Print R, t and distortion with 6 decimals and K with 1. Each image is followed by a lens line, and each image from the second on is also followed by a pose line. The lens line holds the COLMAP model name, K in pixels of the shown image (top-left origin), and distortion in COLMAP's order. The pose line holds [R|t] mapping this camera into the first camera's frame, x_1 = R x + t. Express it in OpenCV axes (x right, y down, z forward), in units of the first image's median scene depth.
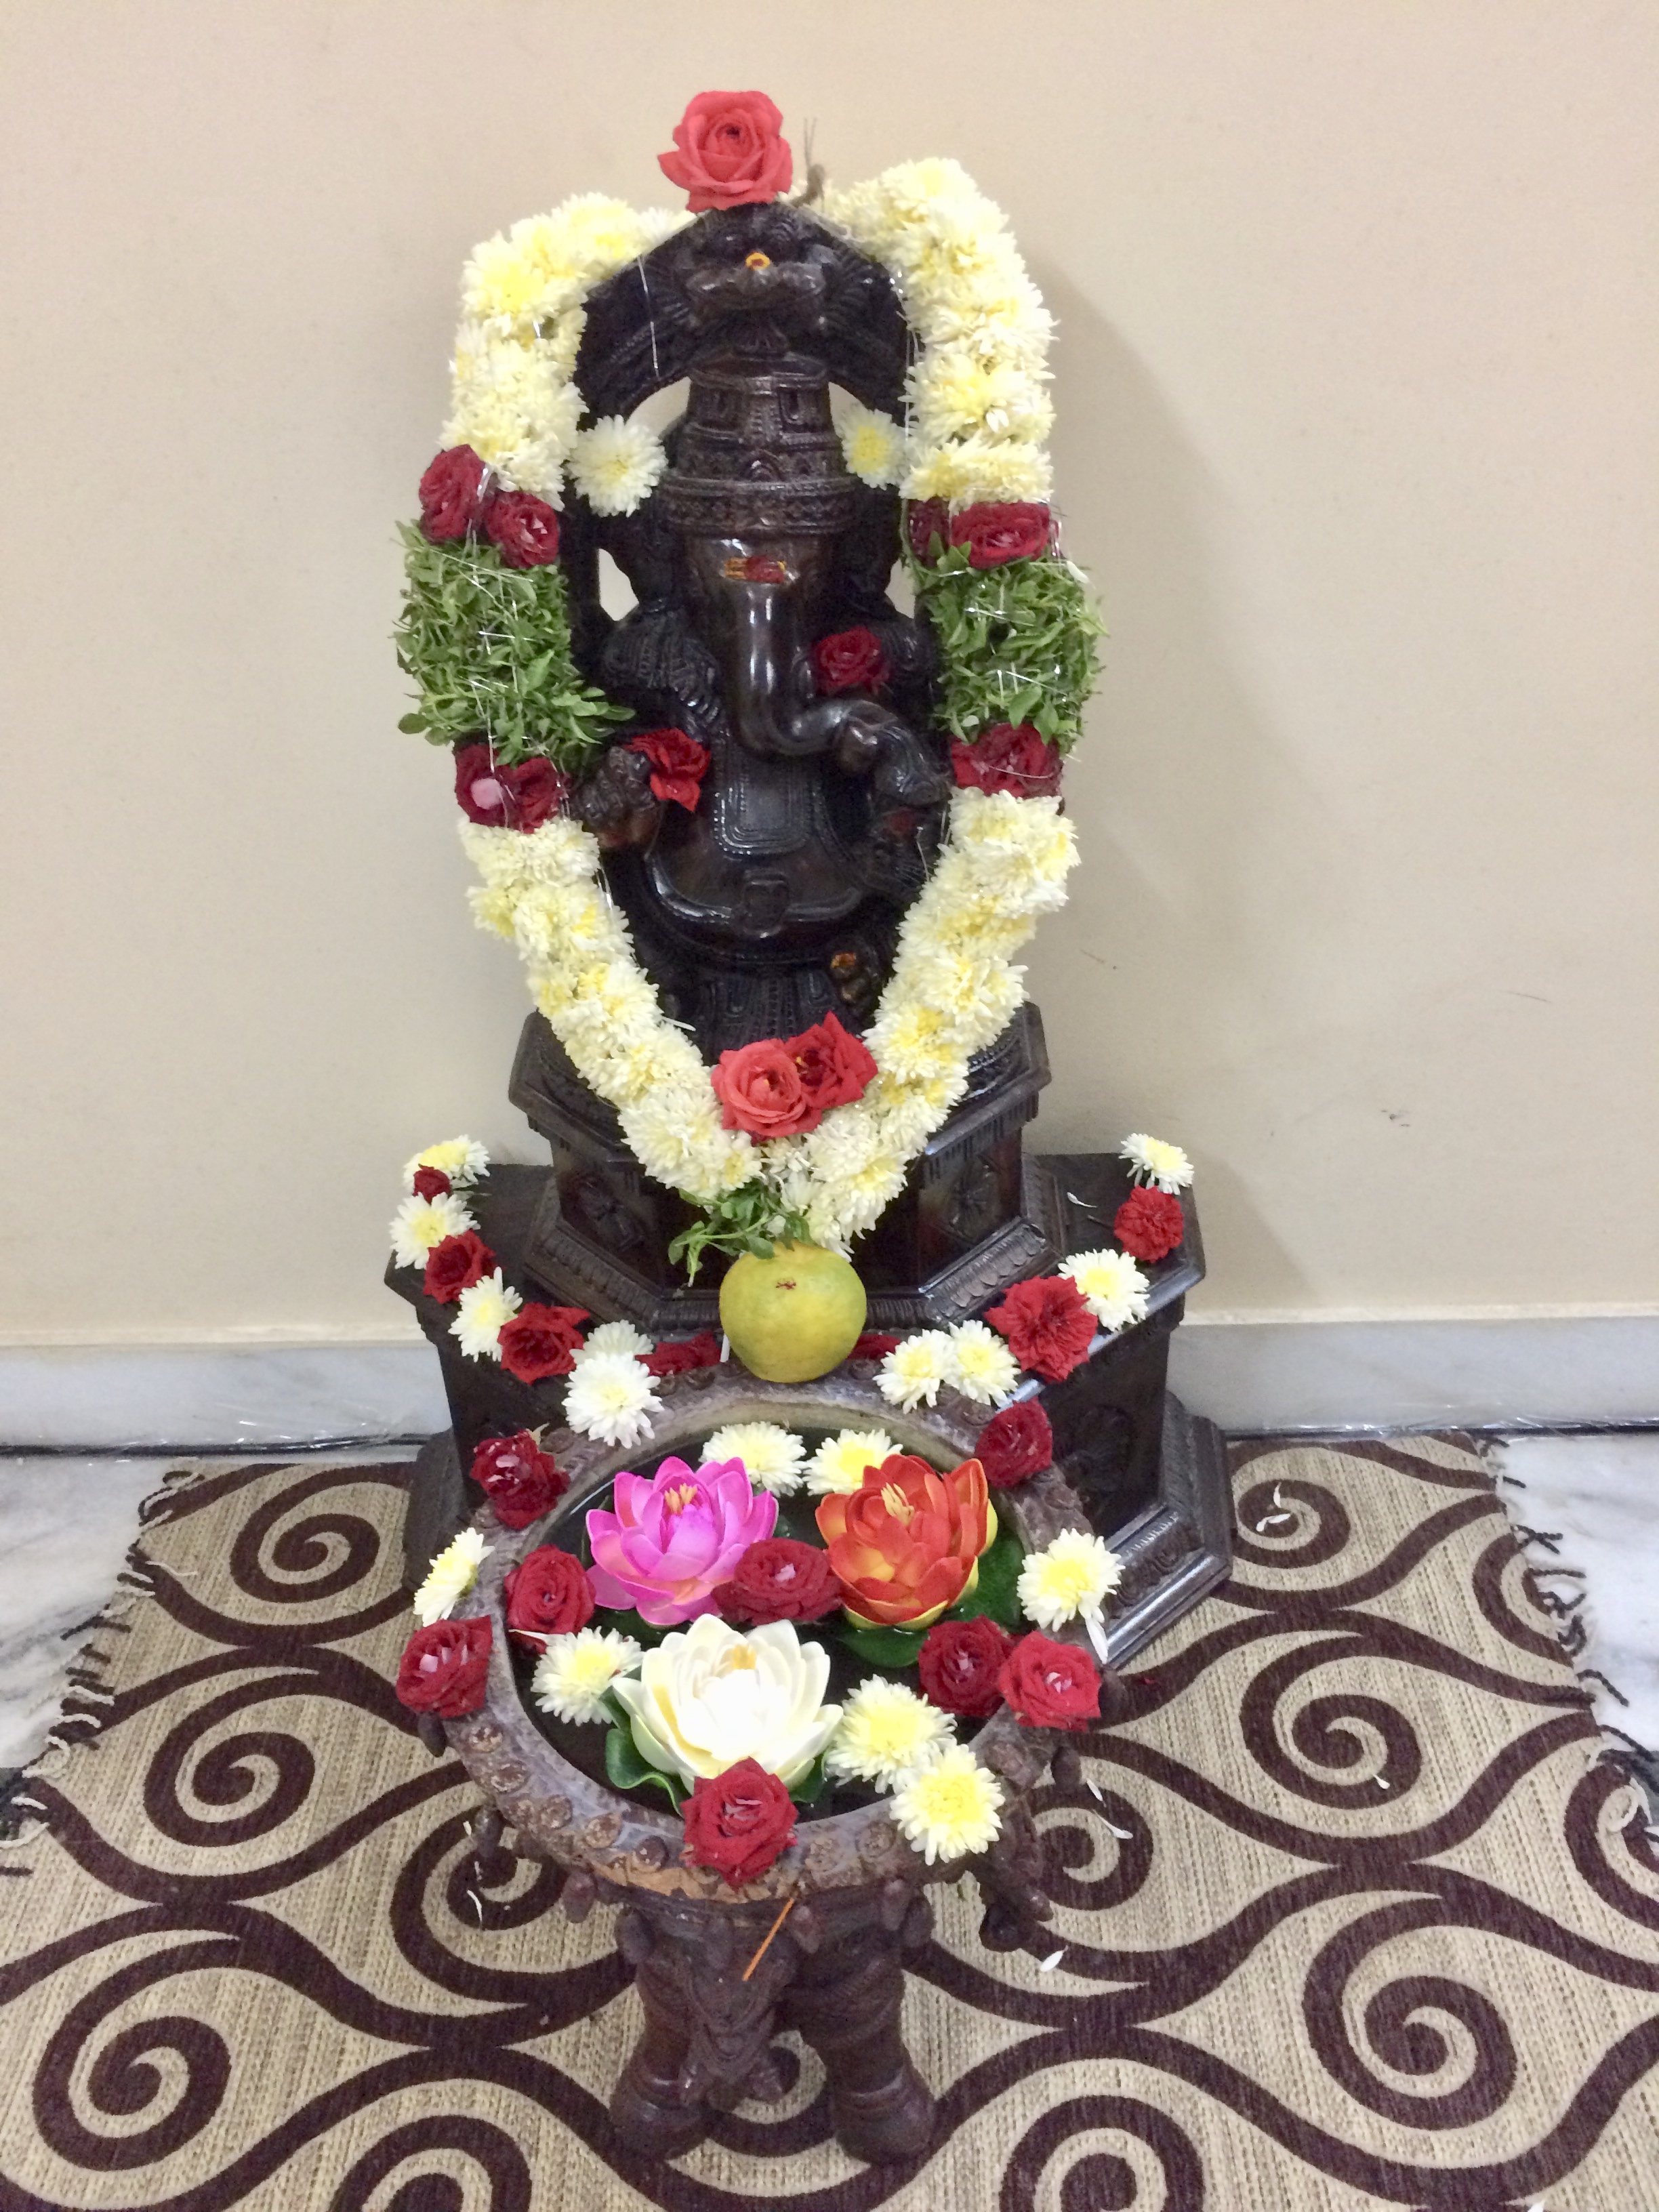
lens RADIAL K [[1896.3, 0, 834.8], [0, 1896.3, 1094.7], [0, 0, 1]] dist [0.003009, -0.003161]
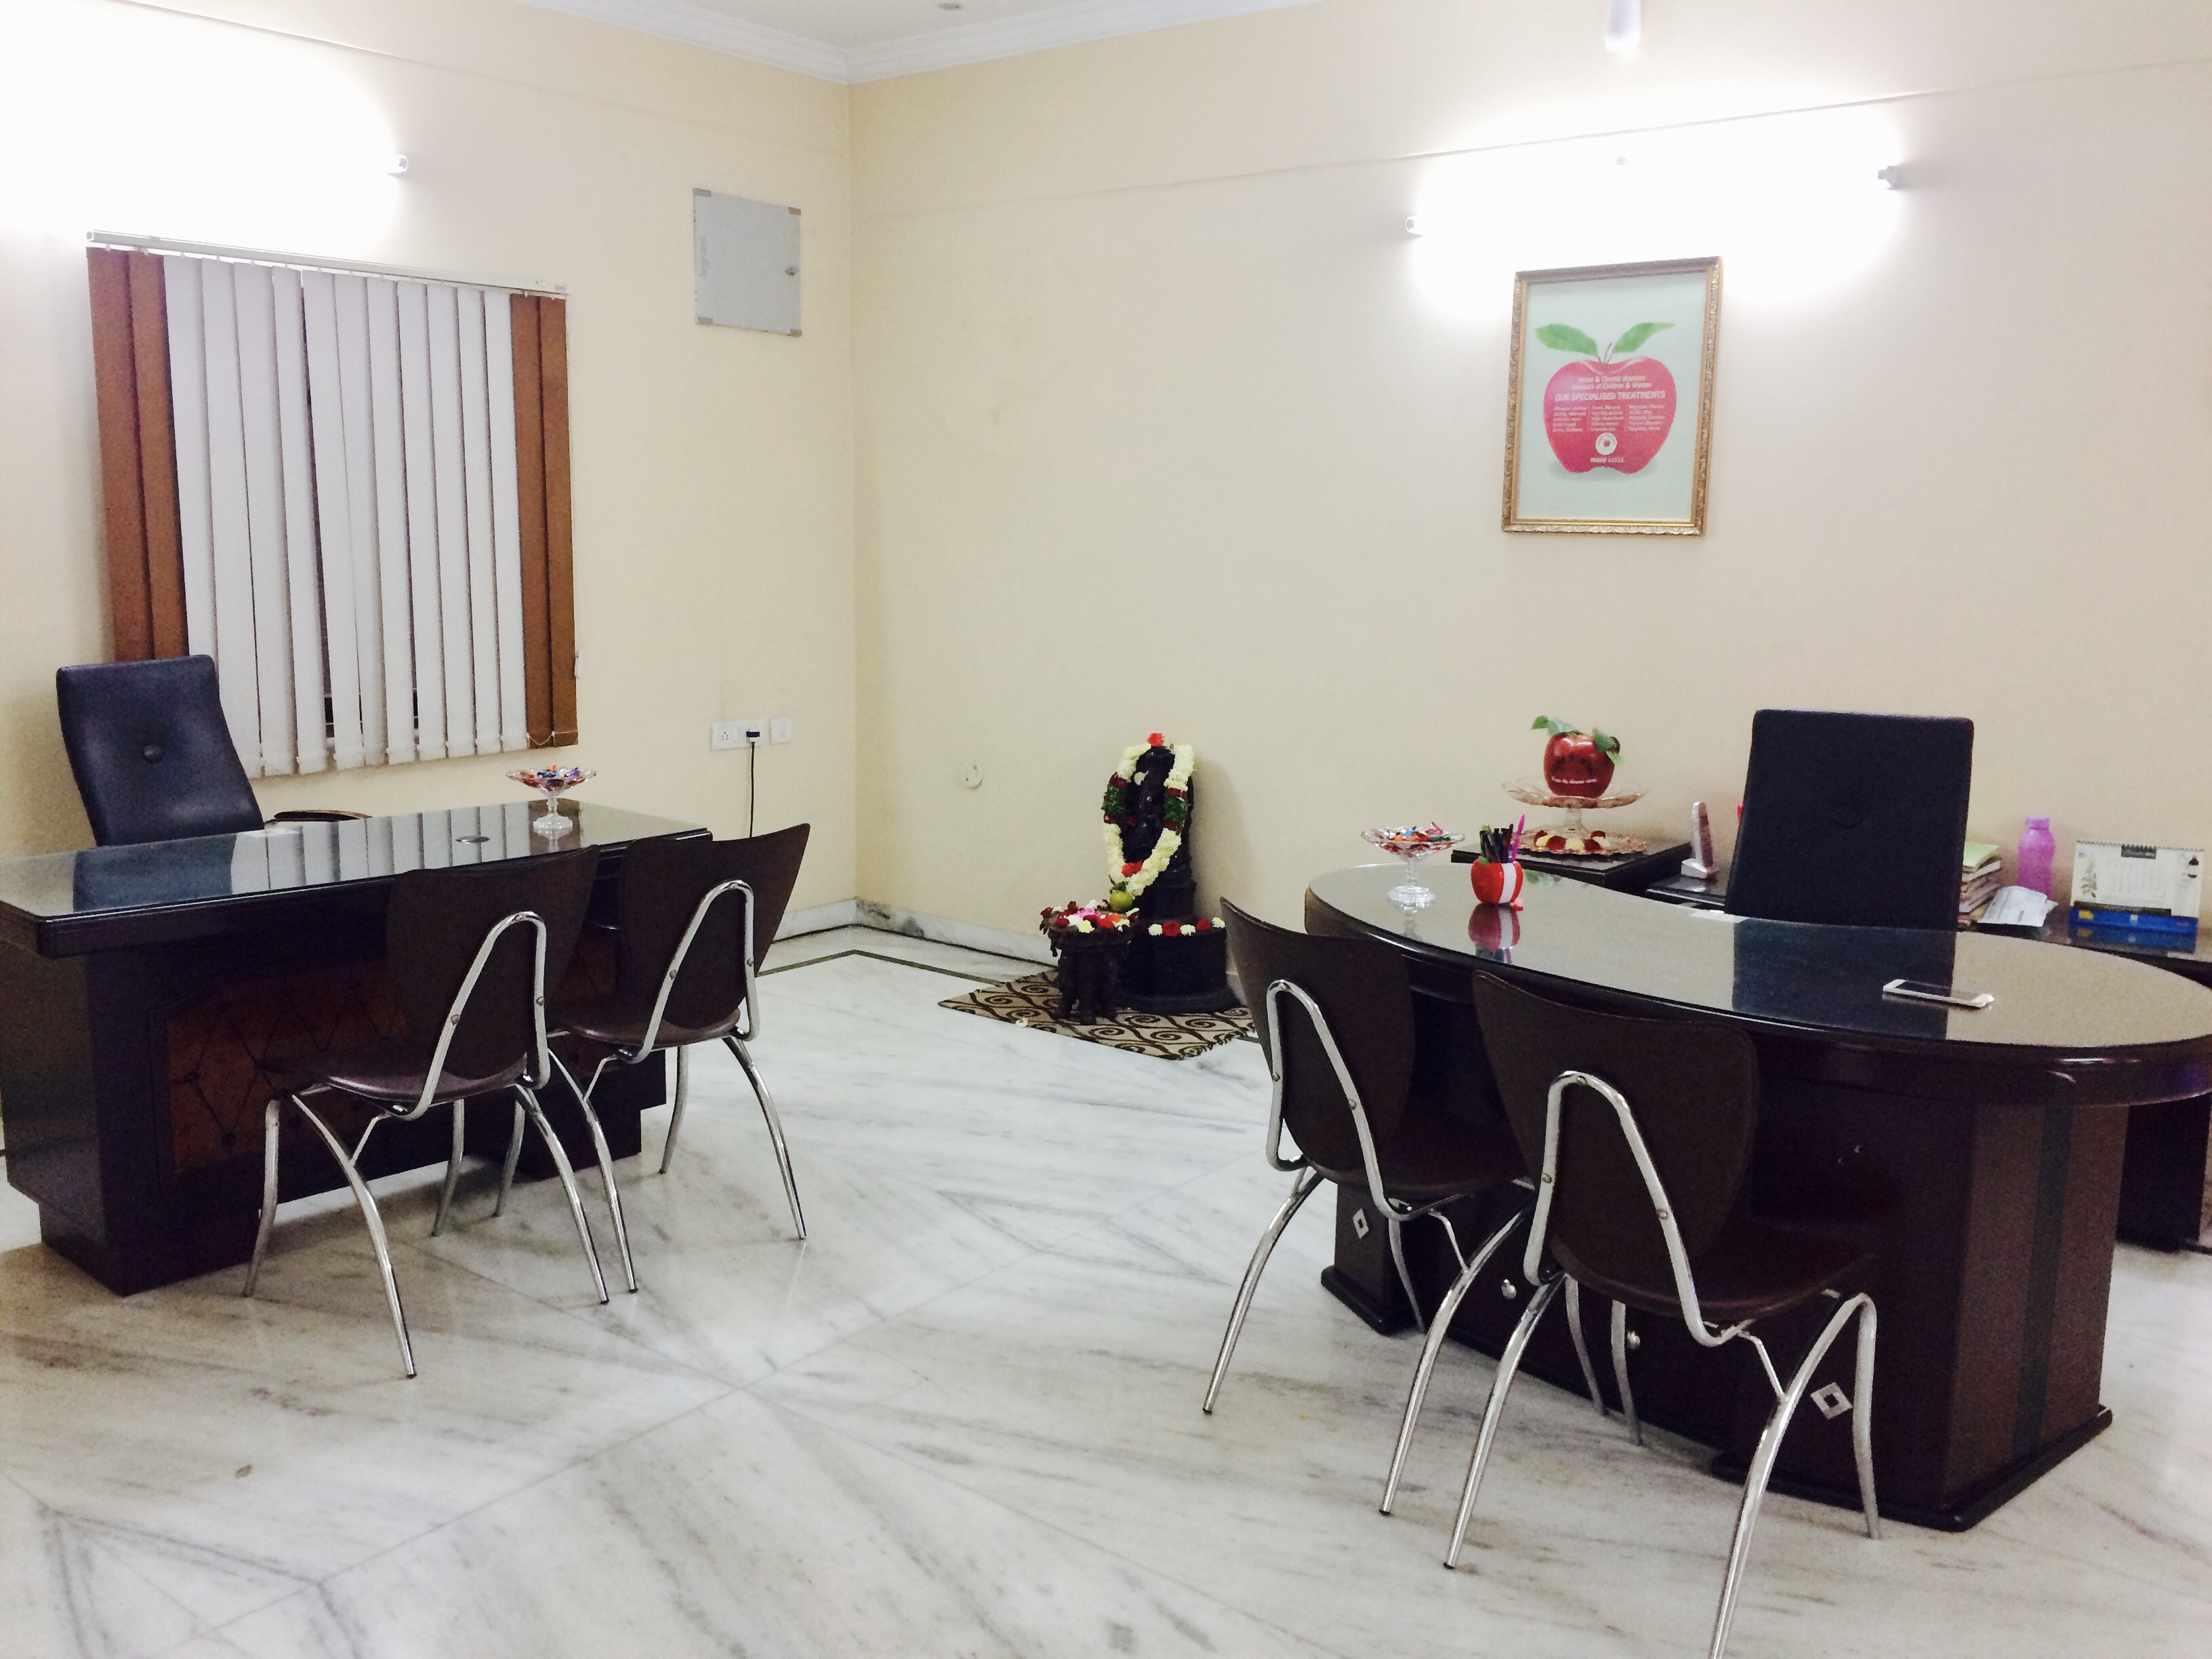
lens RADIAL K [[1896.3, 0, 1104.3], [0, 1896.3, 830.6], [0, 0, 1]] dist [0.003009, -0.003161]
pose [[0.770636, 0.115279, -0.626763, 4.002776], [-0.369456, 0.882176, -0.292007, 1.834700], [0.519253, 0.456592, 0.722426, -3.838200]]
